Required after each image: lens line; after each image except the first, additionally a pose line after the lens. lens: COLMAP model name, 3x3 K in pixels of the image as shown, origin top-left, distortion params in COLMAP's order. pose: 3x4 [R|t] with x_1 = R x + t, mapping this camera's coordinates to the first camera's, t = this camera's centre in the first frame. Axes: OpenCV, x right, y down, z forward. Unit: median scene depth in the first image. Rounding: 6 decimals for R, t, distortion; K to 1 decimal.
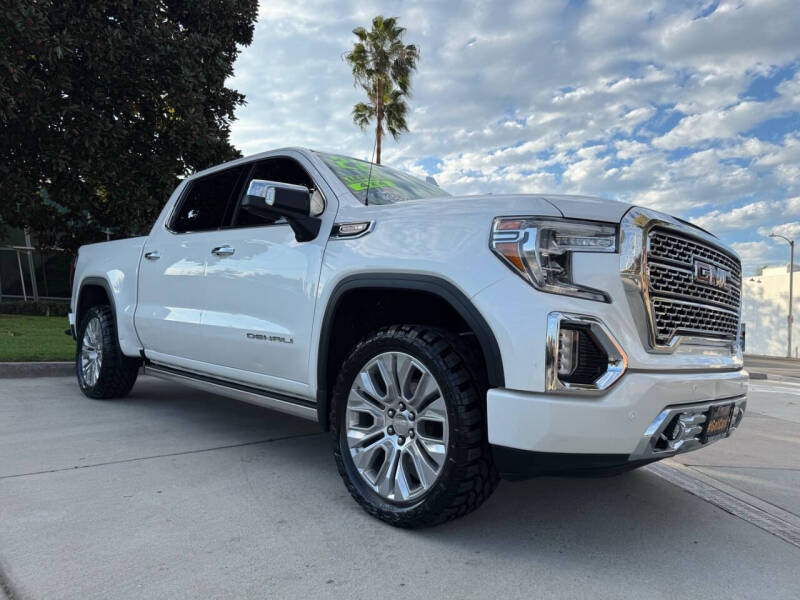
lens RADIAL K [[578.7, 0, 401.5], [0, 578.7, 302.9], [0, 0, 1]] dist [0.059438, -0.078444]
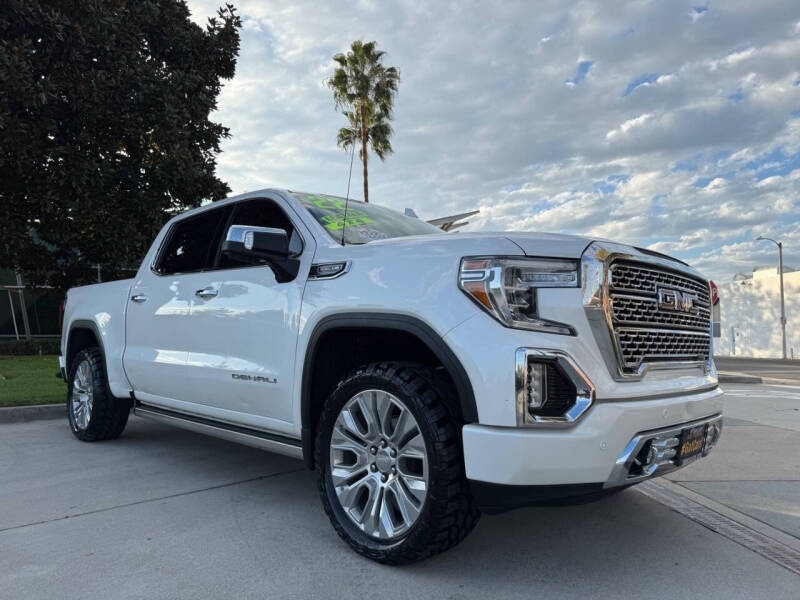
lens RADIAL K [[581.8, 0, 400.0], [0, 581.8, 300.0], [0, 0, 1]] dist [0.051268, -0.073086]
pose [[0.998859, -0.047322, 0.006465, 0.033516], [0.047522, 0.998241, -0.035461, -0.033787], [-0.004776, 0.035728, 0.999350, -0.032993]]
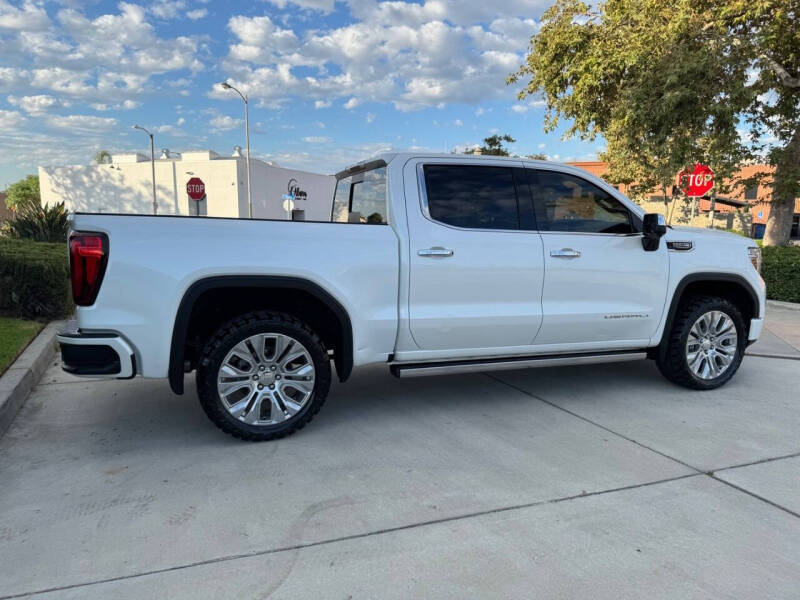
lens RADIAL K [[565.2, 0, 400.0], [0, 565.2, 300.0], [0, 0, 1]] dist [0.030722, -0.049690]
pose [[0.414275, -0.171588, 0.893831, -2.145421], [-0.026128, 0.979421, 0.200128, -0.310865], [-0.909777, -0.106262, 0.401267, 1.145434]]
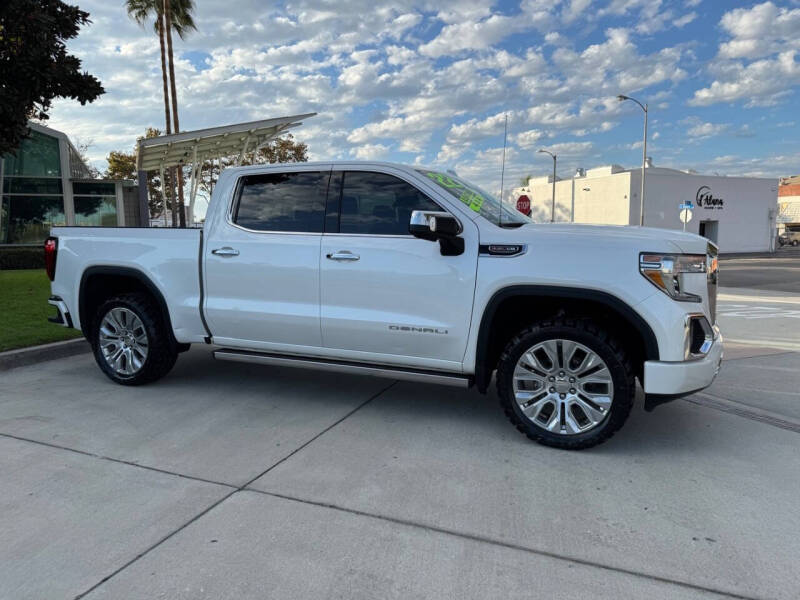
lens RADIAL K [[569.7, 0, 400.0], [0, 569.7, 300.0], [0, 0, 1]] dist [0.050905, -0.061867]
pose [[0.931879, -0.096286, 0.349758, -0.850503], [0.040095, 0.985563, 0.164491, -0.258882], [-0.360547, -0.139262, 0.922286, -0.179231]]
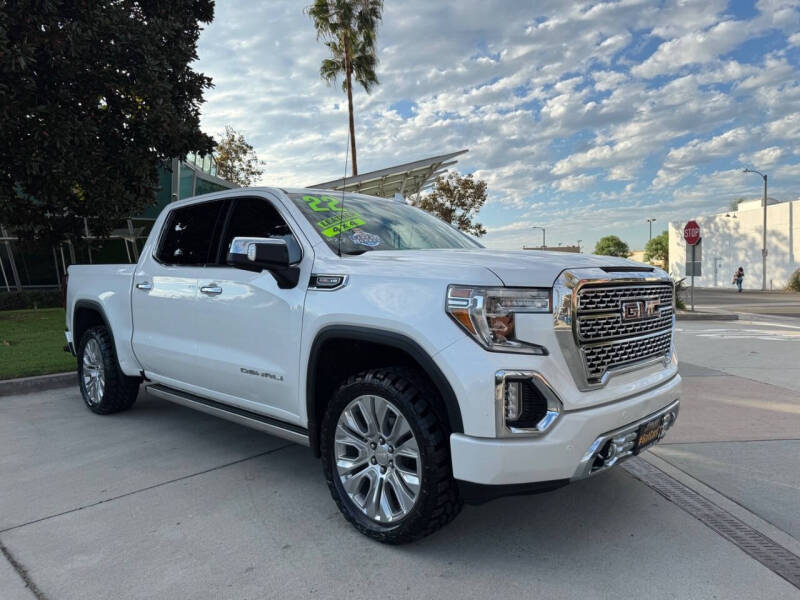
lens RADIAL K [[581.7, 0, 403.3], [0, 581.7, 299.3], [0, 0, 1]] dist [0.054095, -0.064744]
pose [[0.997411, -0.068190, 0.022828, 0.035138], [0.066140, 0.994523, 0.080933, -0.188077], [-0.028222, -0.079213, 0.996458, -0.141890]]
